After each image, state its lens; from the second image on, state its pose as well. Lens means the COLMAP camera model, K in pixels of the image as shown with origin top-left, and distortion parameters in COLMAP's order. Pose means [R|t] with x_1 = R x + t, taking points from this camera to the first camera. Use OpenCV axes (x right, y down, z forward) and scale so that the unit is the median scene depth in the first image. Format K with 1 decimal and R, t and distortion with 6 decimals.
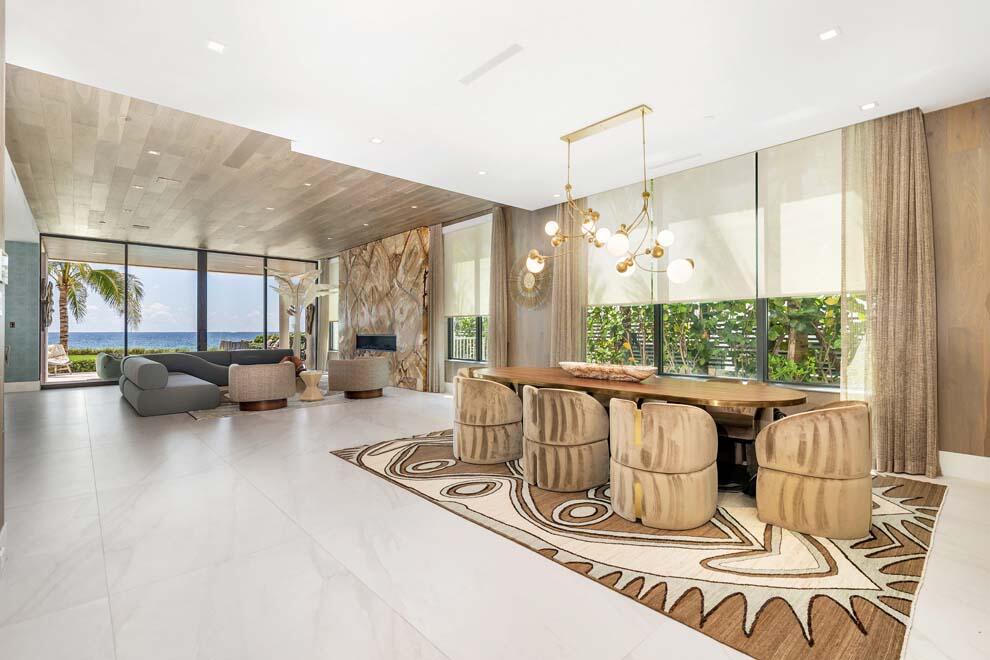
lens RADIAL K [[464.6, 0, 493.2], [0, 464.6, 325.2], [0, 0, 1]] dist [0.021272, -0.000147]
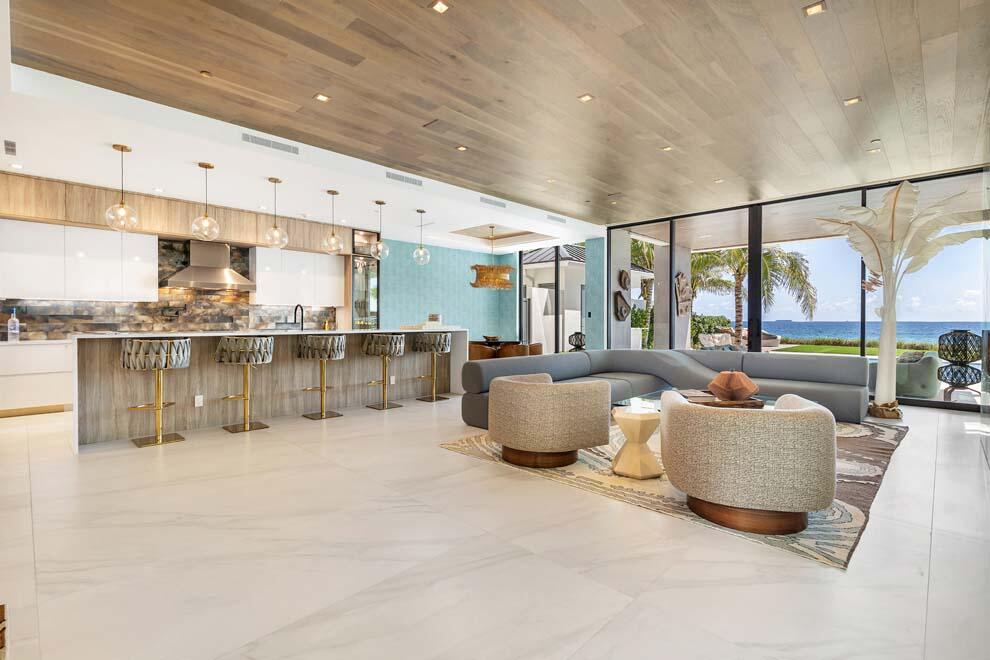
lens RADIAL K [[464.6, 0, 493.2], [0, 464.6, 325.2], [0, 0, 1]] dist [0.021272, -0.000147]
pose [[0.072941, 0.015392, -0.997217, 0.026406], [0.012102, 0.999794, 0.016317, 0.000003], [0.997263, -0.013259, 0.072739, 0.416993]]
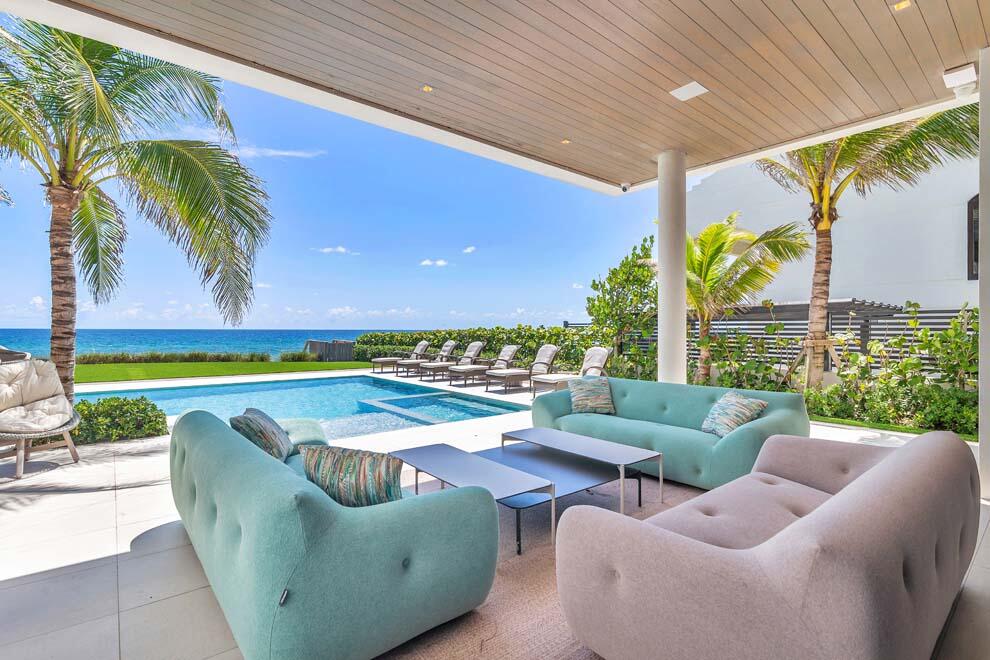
lens RADIAL K [[464.6, 0, 493.2], [0, 464.6, 325.2], [0, 0, 1]] dist [0.021272, -0.000147]
pose [[0.999677, 0.008678, -0.023900, -0.586752], [-0.008818, 0.999944, -0.005776, 0.015239], [0.023849, 0.005985, 0.999698, 0.663911]]
